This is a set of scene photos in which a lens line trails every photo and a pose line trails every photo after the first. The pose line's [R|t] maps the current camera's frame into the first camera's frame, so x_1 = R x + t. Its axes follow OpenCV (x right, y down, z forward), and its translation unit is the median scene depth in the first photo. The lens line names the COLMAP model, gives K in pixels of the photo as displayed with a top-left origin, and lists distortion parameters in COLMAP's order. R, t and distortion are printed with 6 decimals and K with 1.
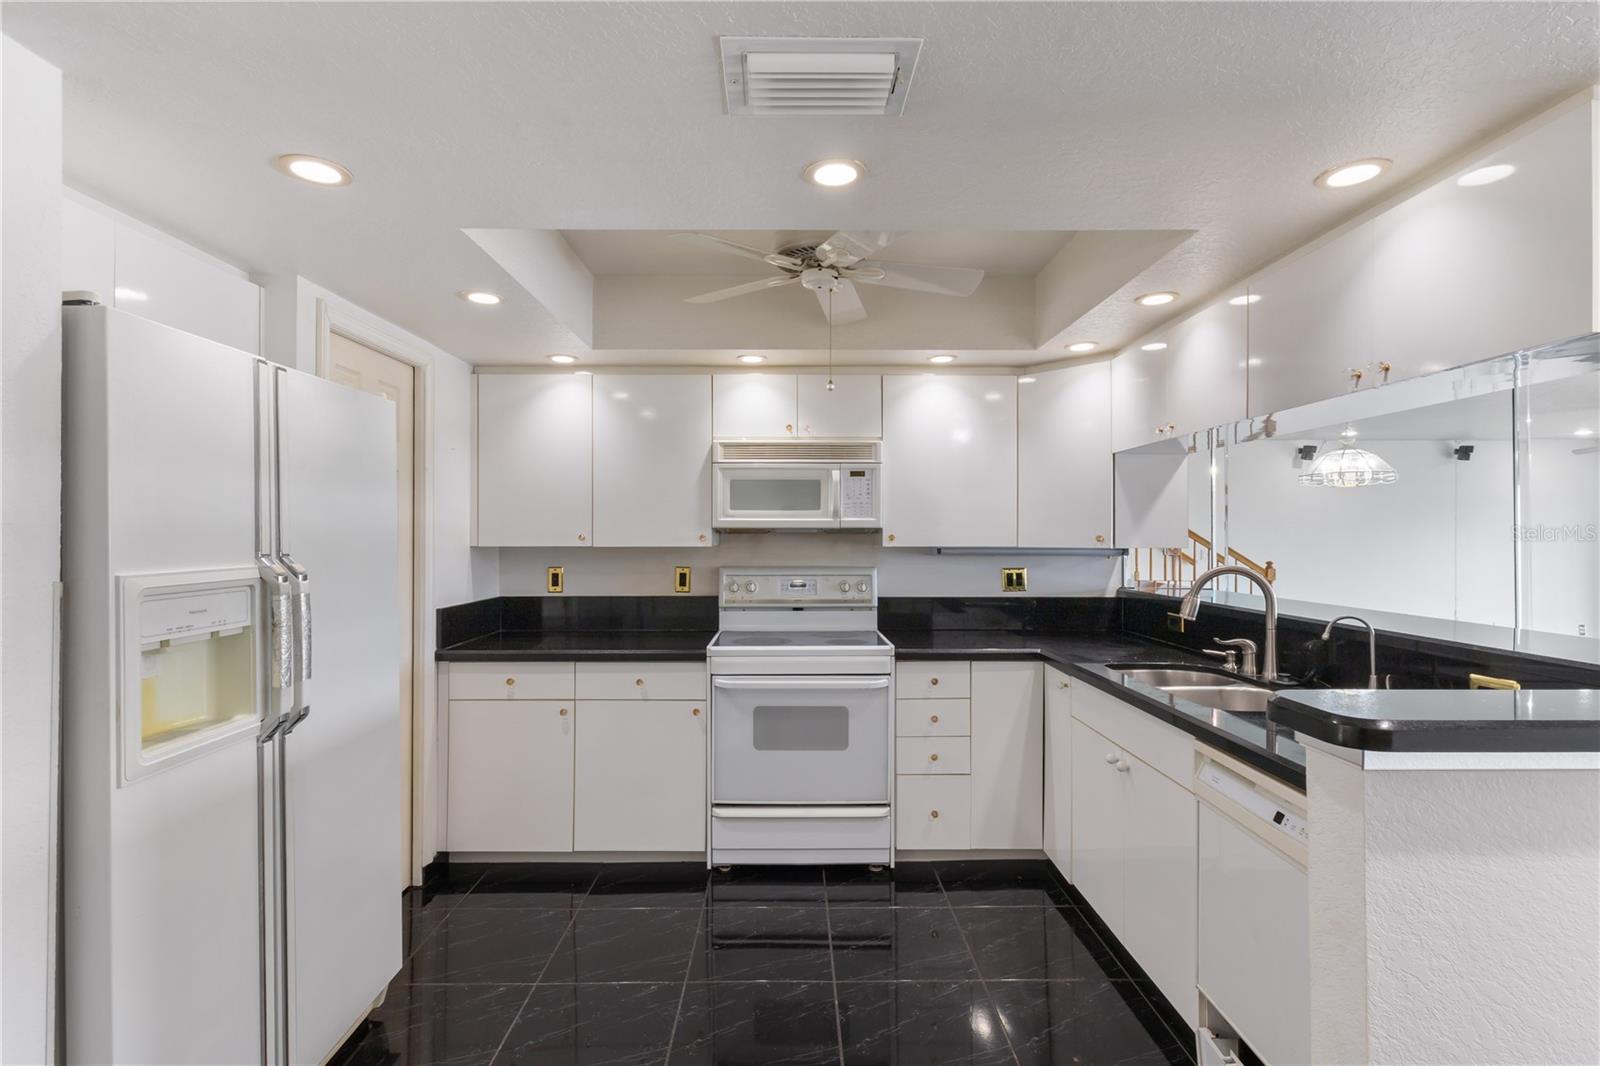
lens RADIAL K [[750.8, 0, 791.2], [0, 750.8, 533.7], [0, 0, 1]] dist [-0.003411, 0.002565]
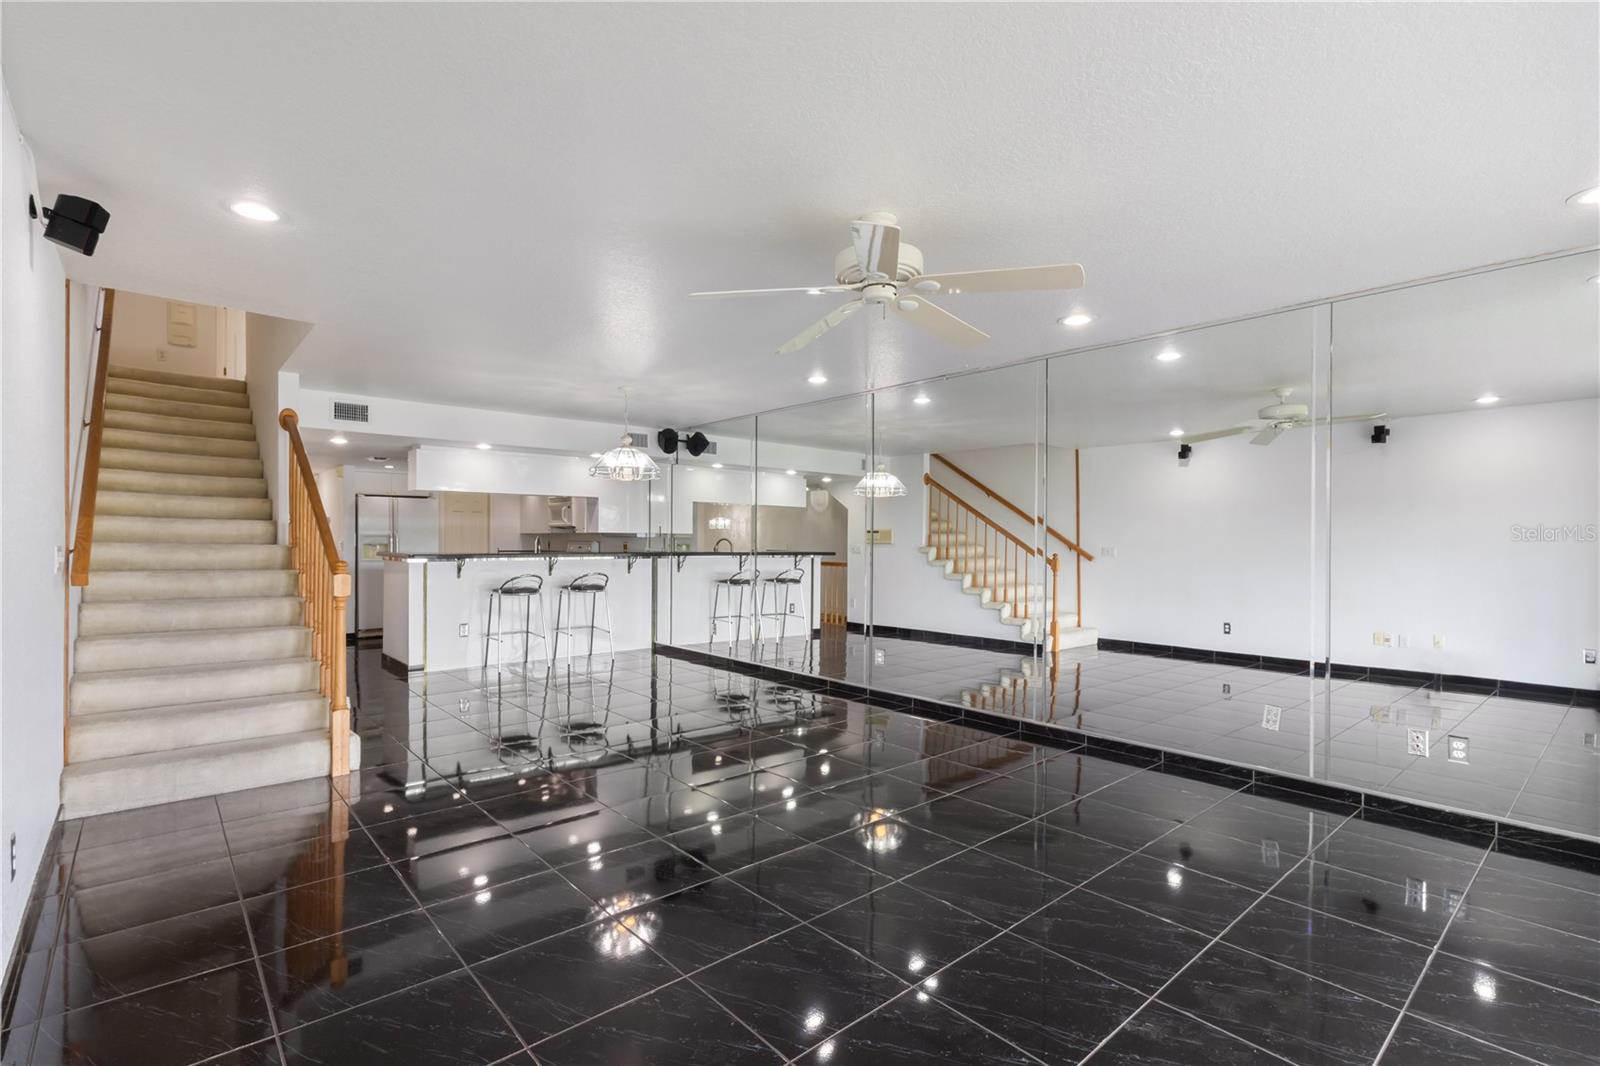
lens RADIAL K [[750.8, 0, 807.4], [0, 750.8, 541.2], [0, 0, 1]] dist [-0.003411, 0.002565]
pose [[0.653657, 0.002663, -0.756787, 2.822263], [-0.005035, 0.999987, -0.000831, 0.046030], [0.756775, 0.004354, 0.653661, -0.177057]]
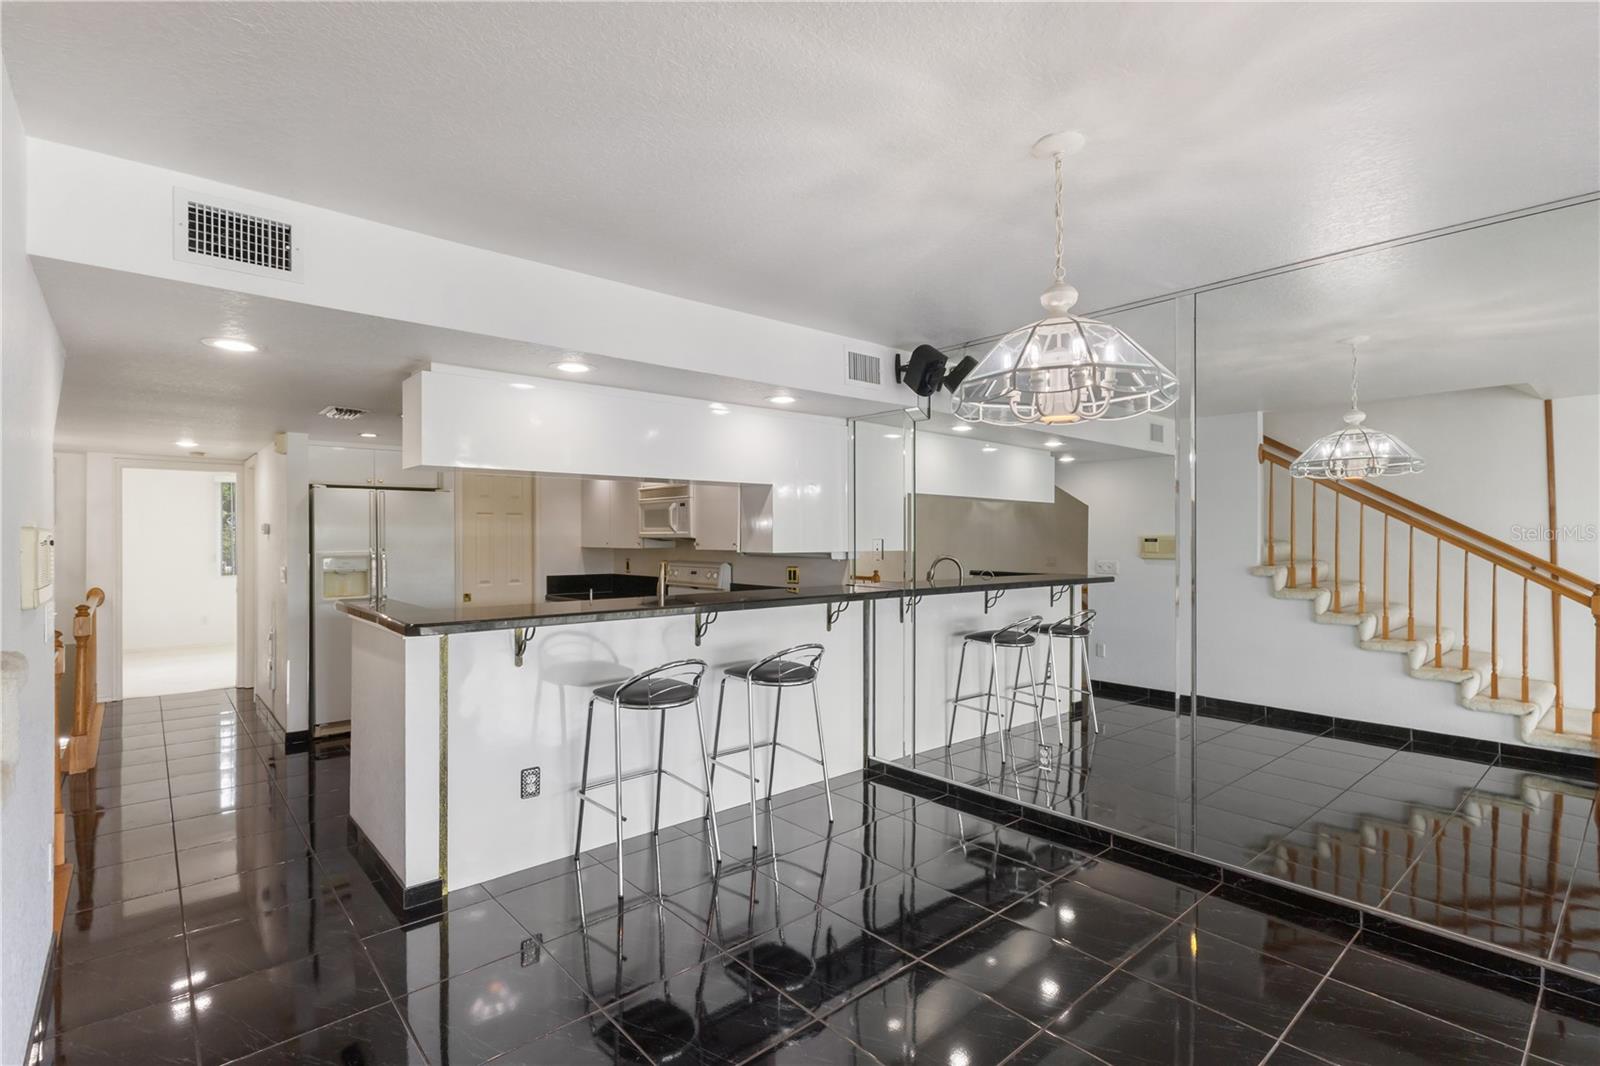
lens RADIAL K [[750.8, 0, 794.3], [0, 750.8, 533.3], [0, 0, 1]] dist [-0.003411, 0.002565]
pose [[0.648298, -0.006965, -0.761355, 1.482113], [0.002185, 0.999971, -0.007287, -0.004919], [0.761384, 0.003060, 0.648294, 0.126024]]
